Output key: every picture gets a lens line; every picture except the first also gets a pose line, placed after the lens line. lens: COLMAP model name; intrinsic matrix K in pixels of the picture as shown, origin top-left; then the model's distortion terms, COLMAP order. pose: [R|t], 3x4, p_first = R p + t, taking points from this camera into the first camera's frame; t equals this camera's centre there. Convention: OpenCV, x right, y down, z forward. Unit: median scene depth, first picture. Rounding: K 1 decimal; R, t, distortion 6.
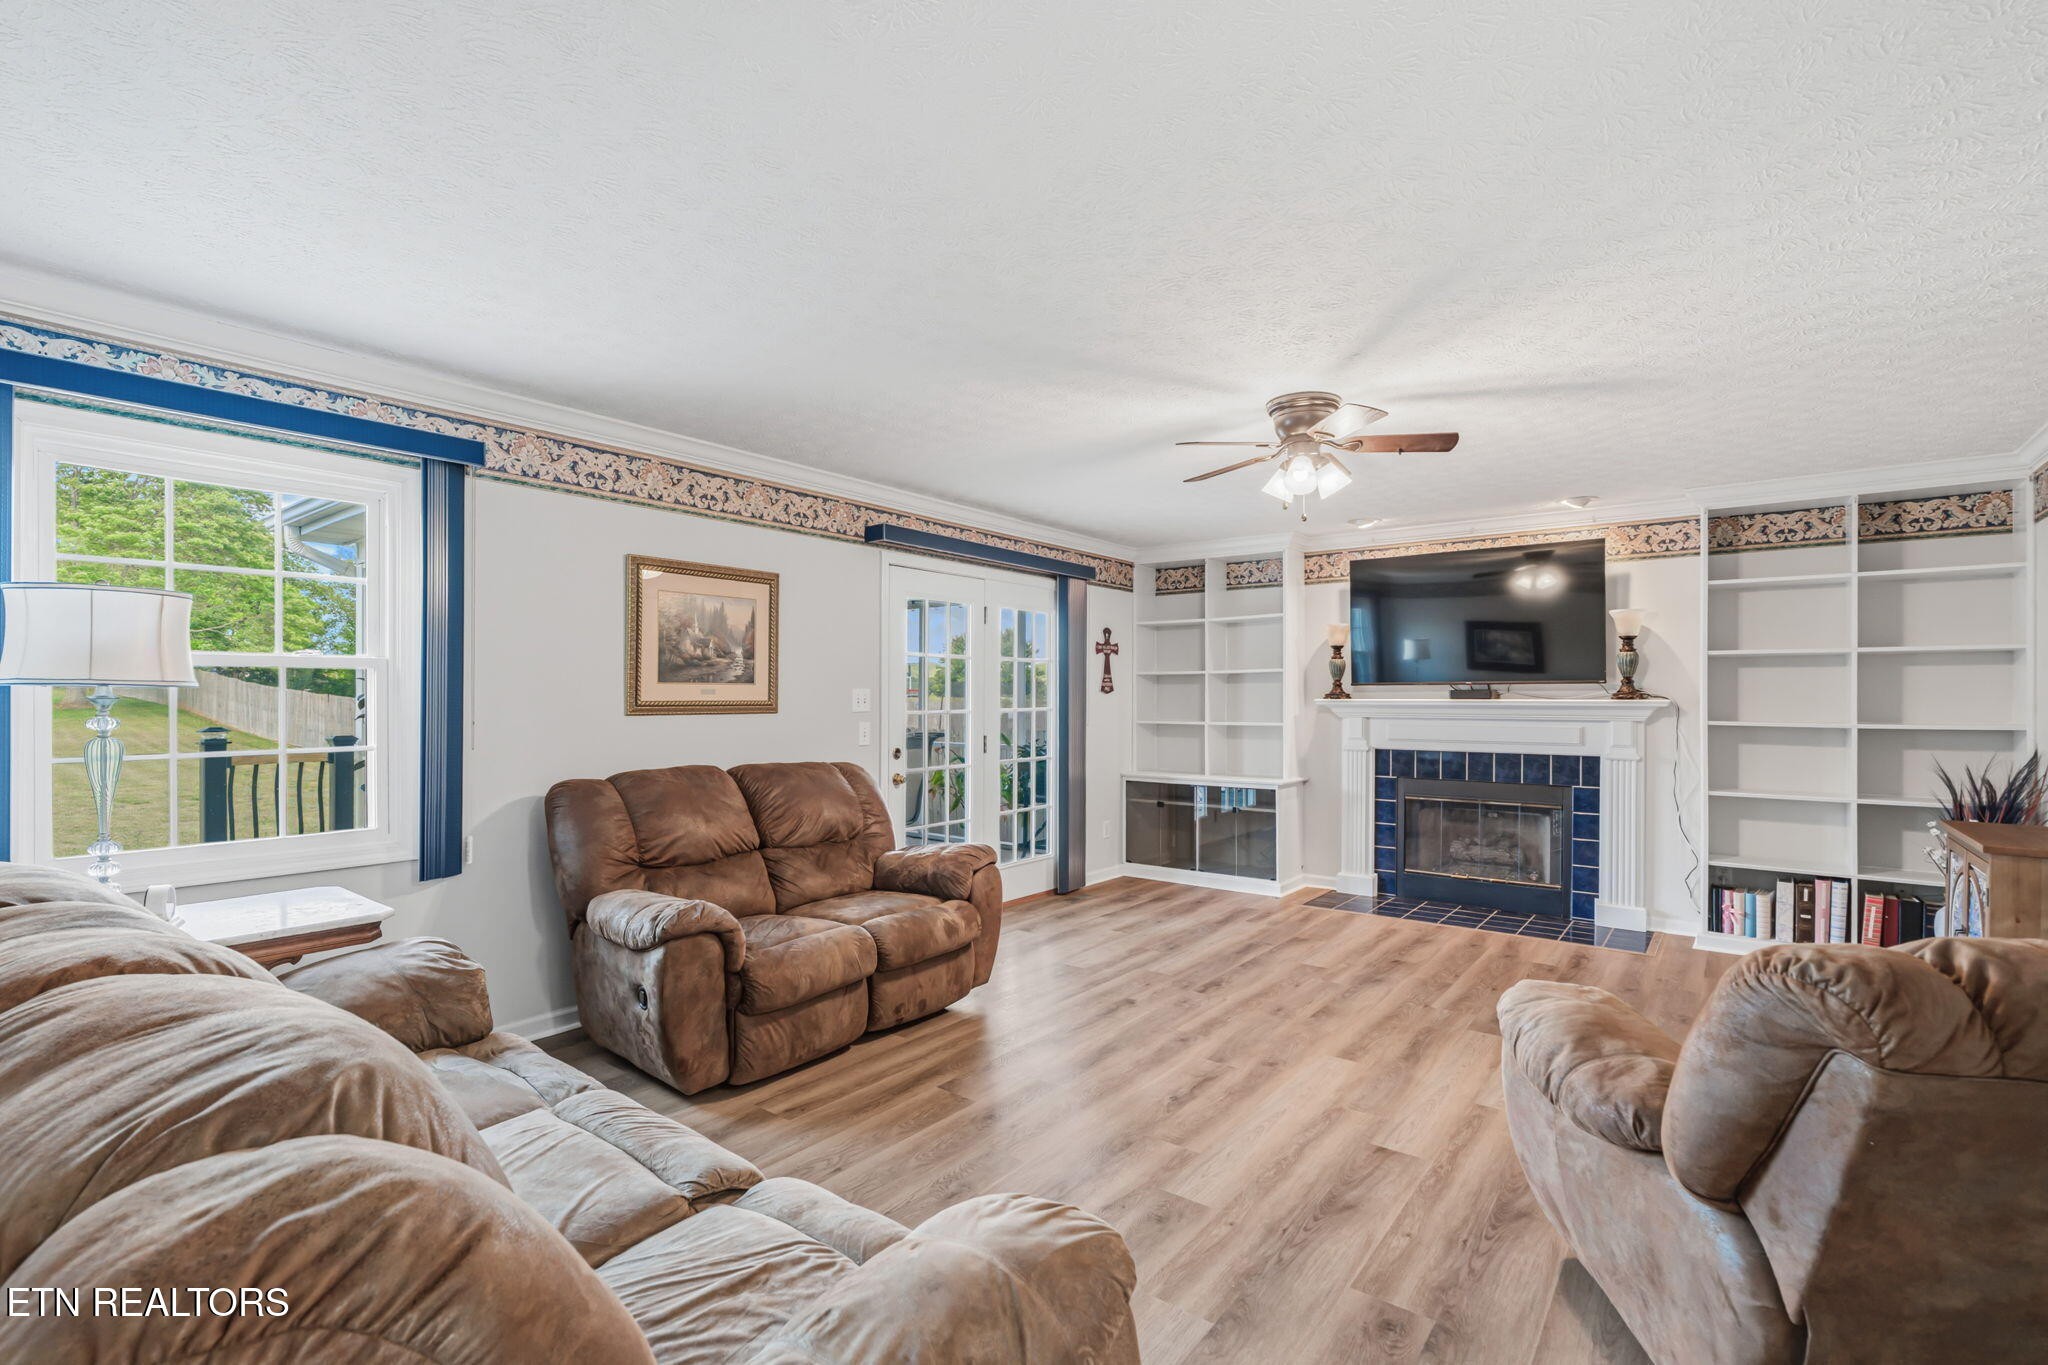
lens RADIAL K [[930.6, 0, 1023.4], [0, 930.6, 697.0], [0, 0, 1]] dist [-0.002017, 0.000953]
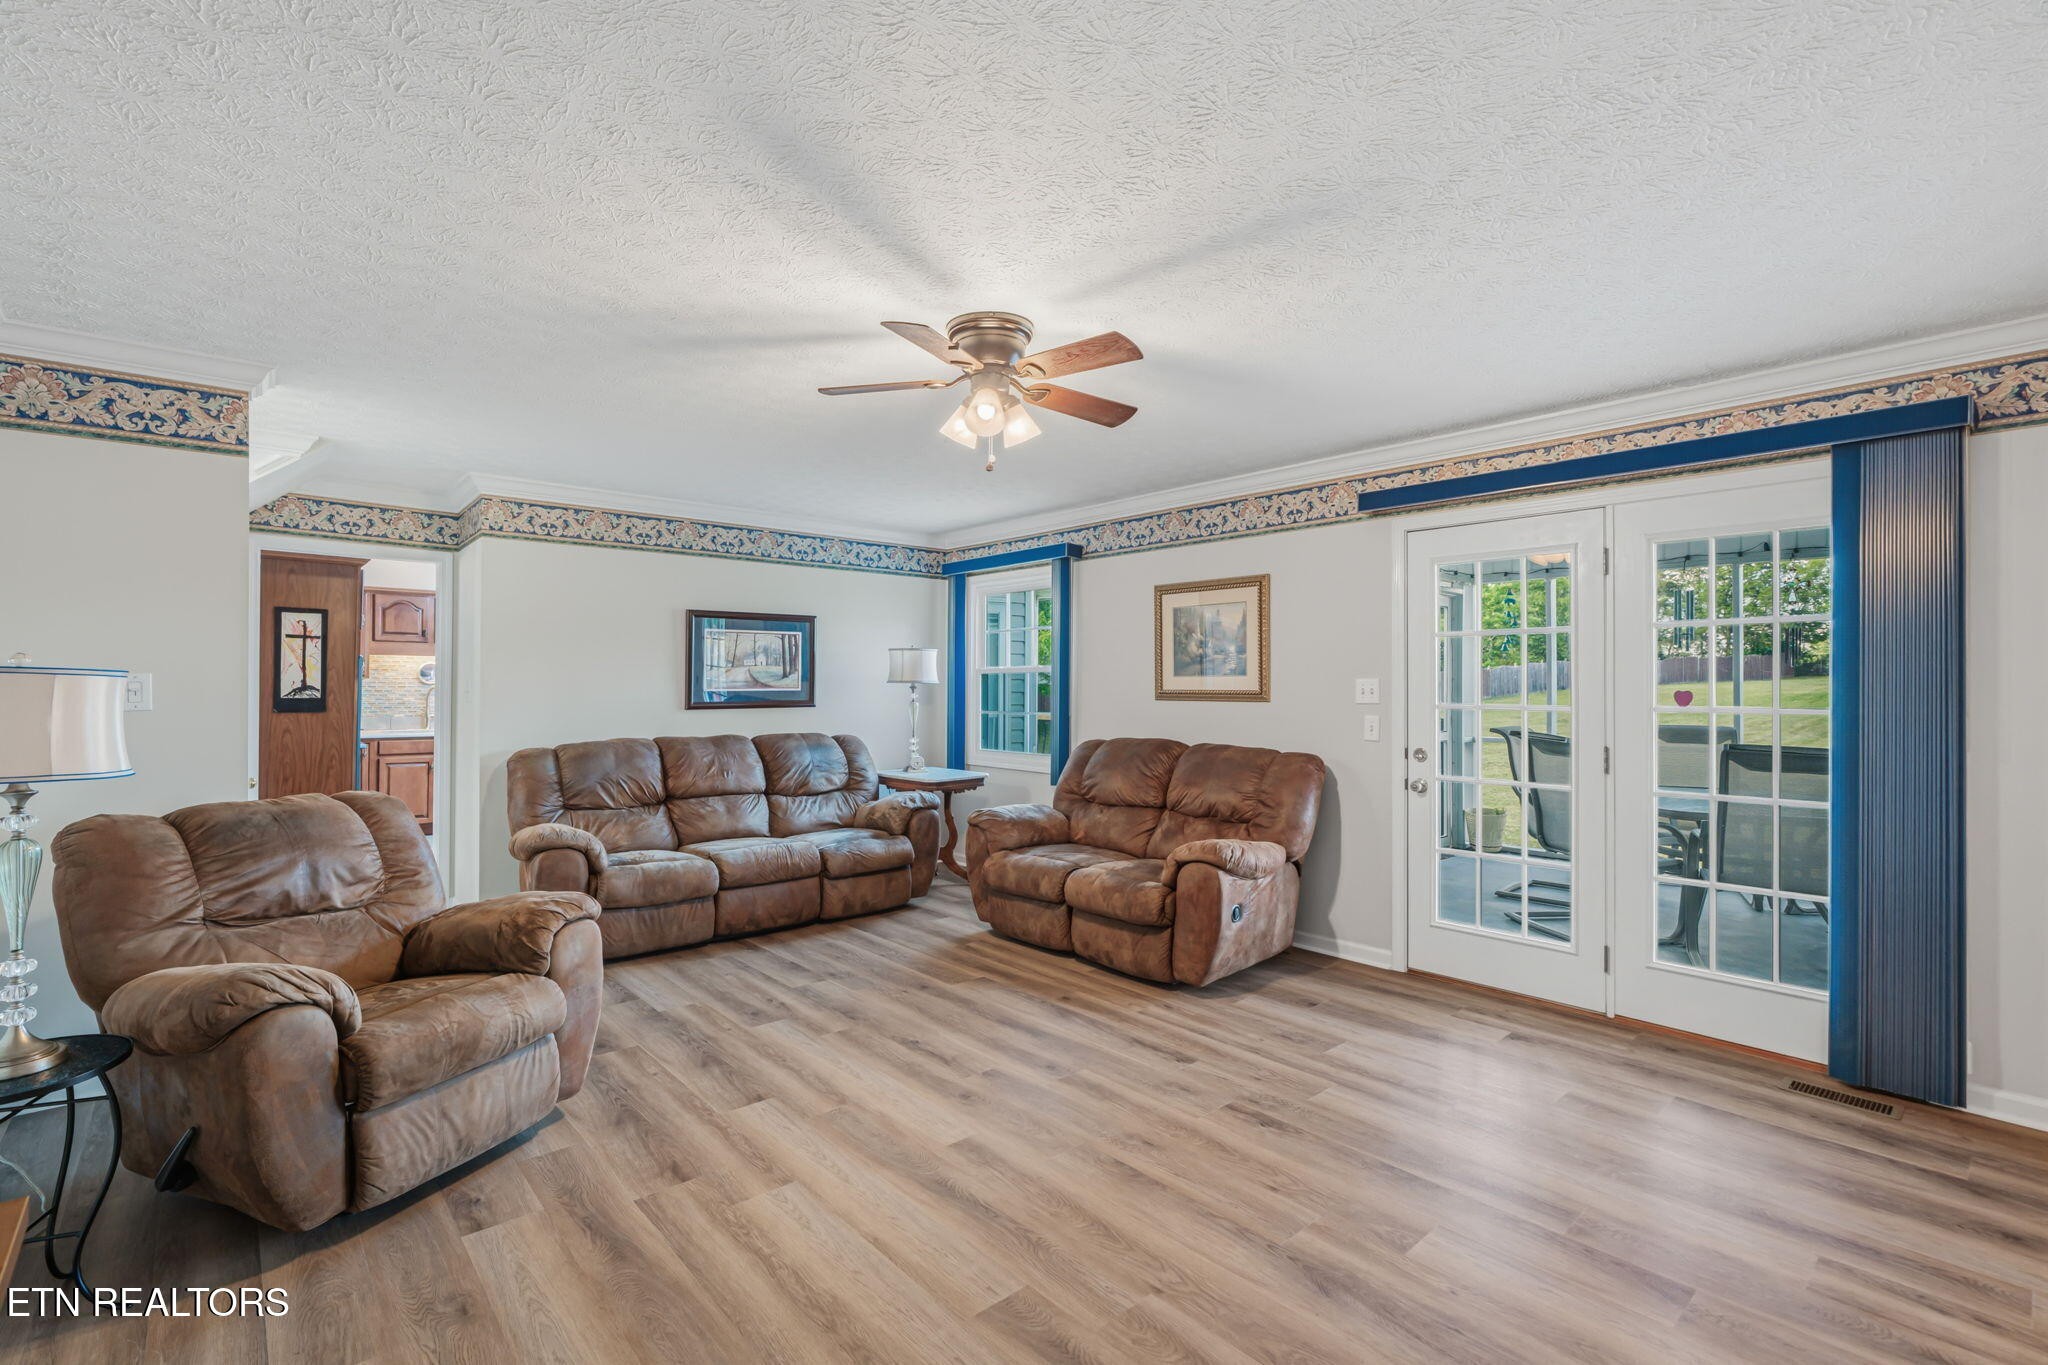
lens RADIAL K [[930.6, 0, 1022.9], [0, 930.6, 677.8], [0, 0, 1]] dist [-0.002017, 0.000953]
pose [[-0.191852, -0.012244, -0.981348, 0.985389], [-0.002703, 0.999925, -0.011947, 0.003524], [0.981420, 0.000361, -0.191871, 1.062298]]
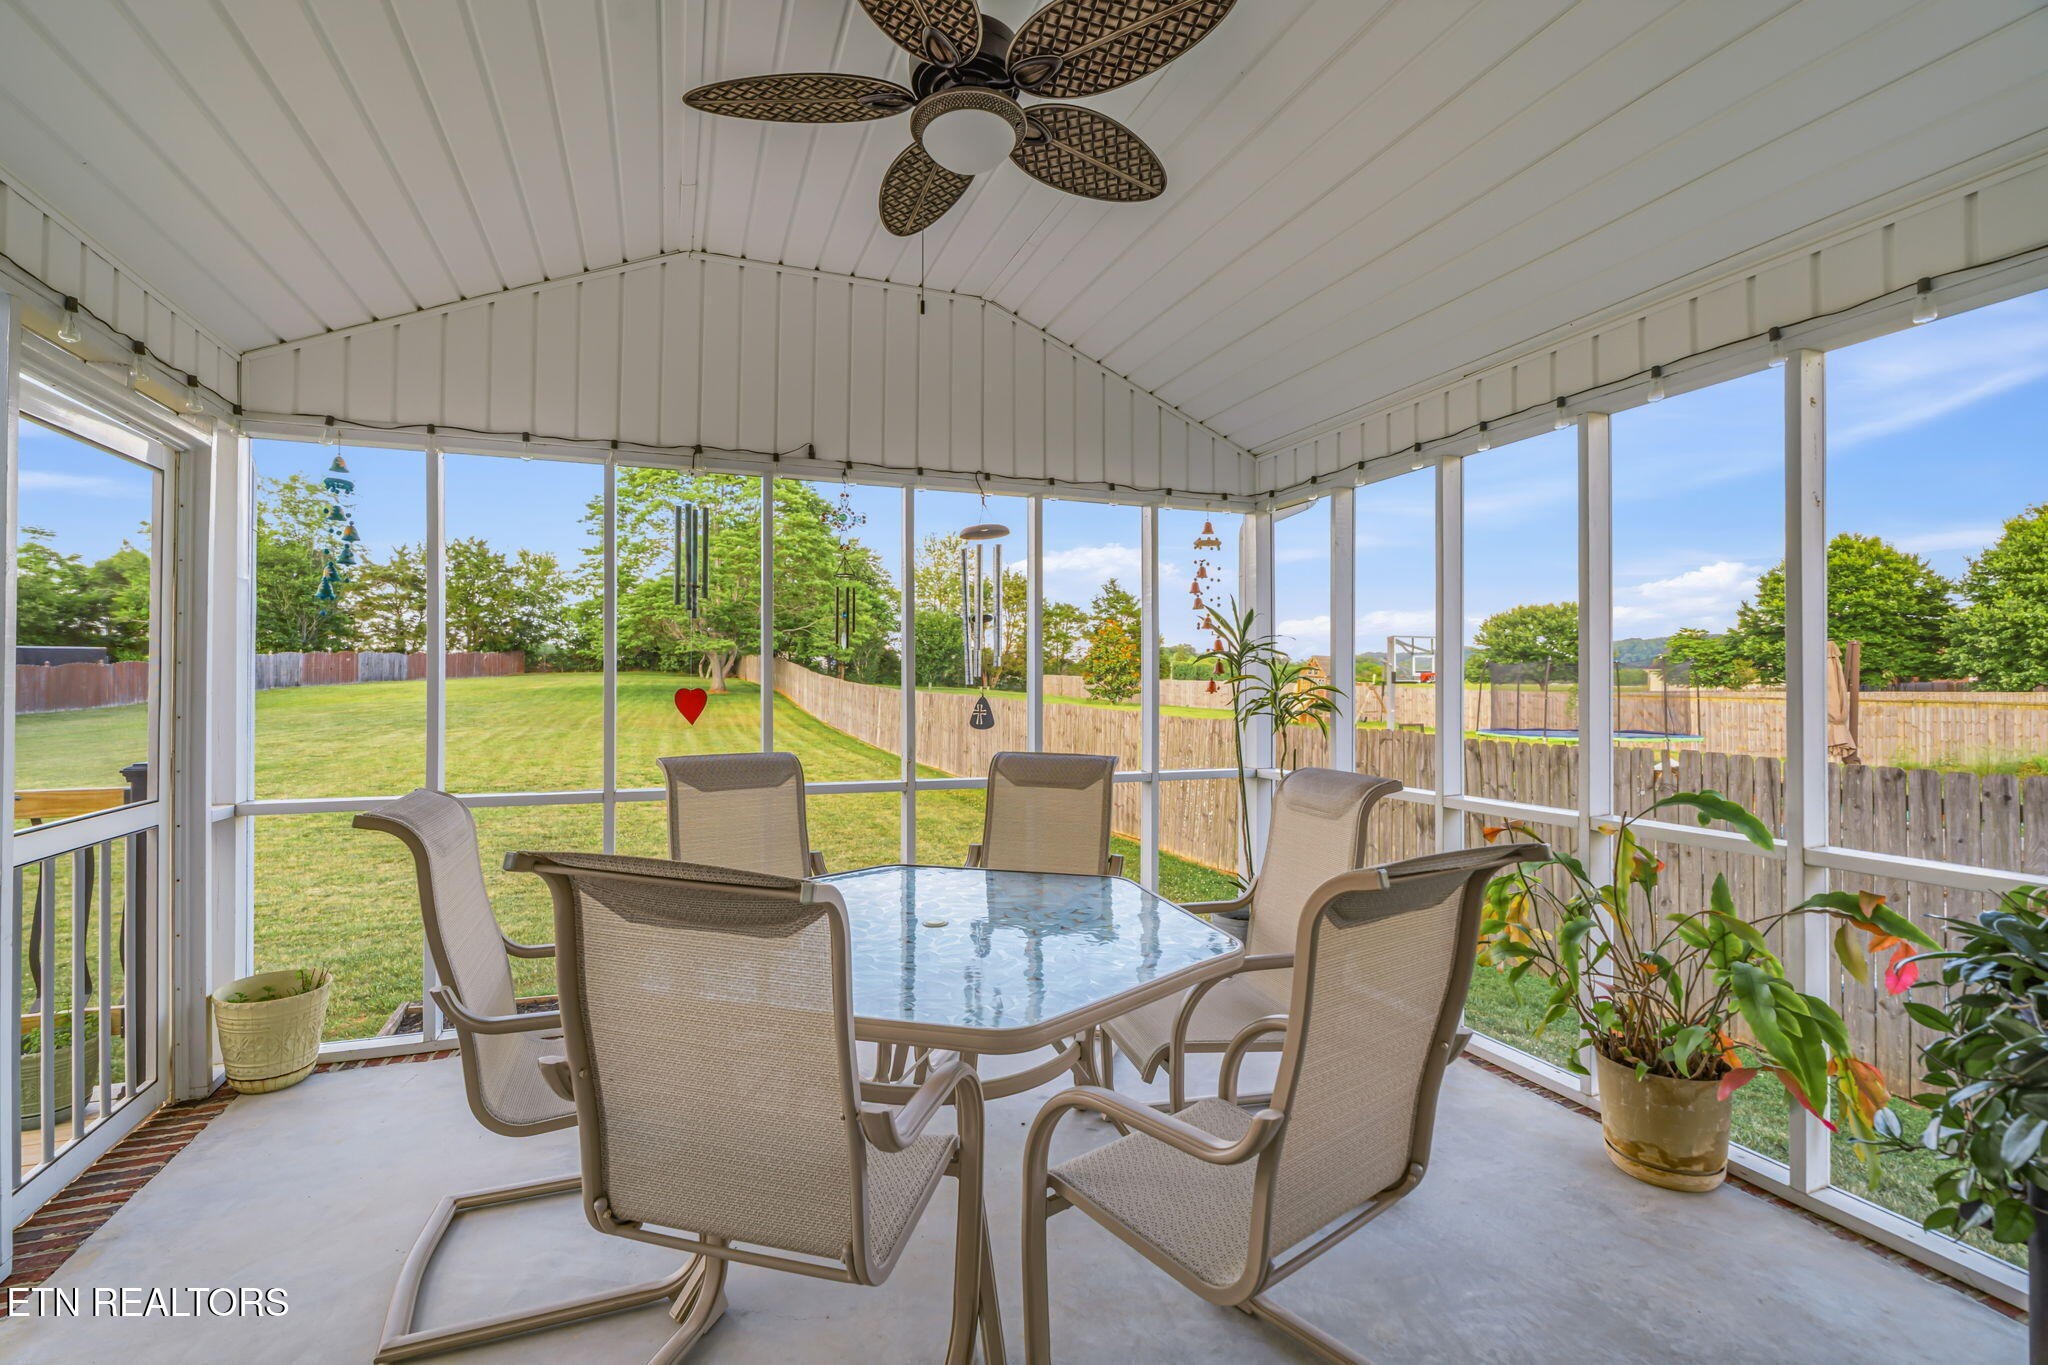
lens RADIAL K [[930.6, 0, 1009.9], [0, 930.6, 674.3], [0, 0, 1]] dist [-0.002017, 0.000953]
pose [[0.860457, -0.003619, -0.509511, 0.379109], [0.002557, 0.999993, -0.002785, -0.001441], [0.509517, 0.001093, 0.860460, 1.173460]]
